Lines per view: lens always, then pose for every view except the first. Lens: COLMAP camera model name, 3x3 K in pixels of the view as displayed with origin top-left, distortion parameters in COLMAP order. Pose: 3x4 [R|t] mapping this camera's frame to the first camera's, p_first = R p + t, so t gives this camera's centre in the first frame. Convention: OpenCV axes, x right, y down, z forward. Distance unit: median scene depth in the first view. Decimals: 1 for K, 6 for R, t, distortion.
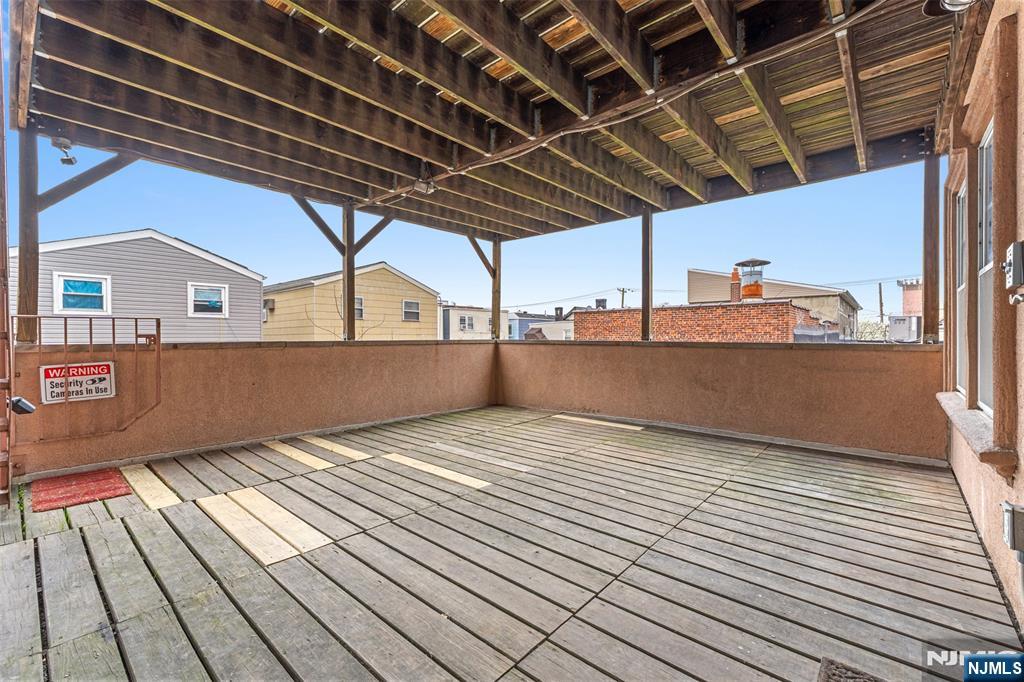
lens RADIAL K [[437.1, 0, 512.5], [0, 437.1, 343.1], [0, 0, 1]] dist [0.004190, 0.000258]
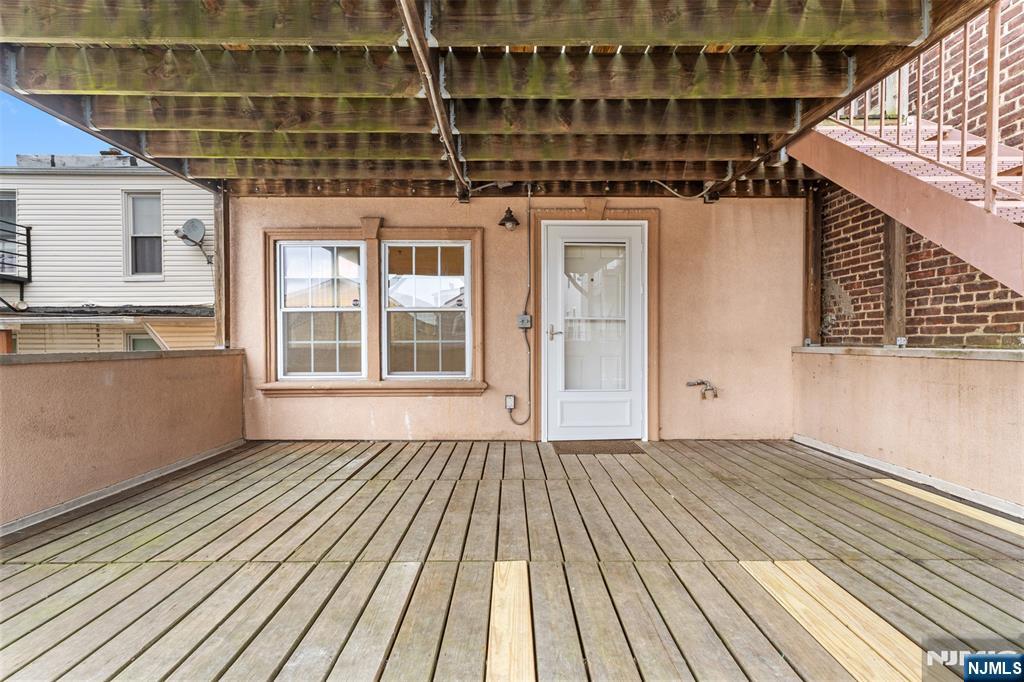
lens RADIAL K [[437.1, 0, 512.5], [0, 437.1, 343.1], [0, 0, 1]] dist [0.004190, 0.000258]
pose [[-0.666968, 0.003587, 0.745078, -0.508577], [0.018425, 0.999762, 0.011679, -0.014469], [-0.744859, 0.021517, -0.666875, 1.299598]]
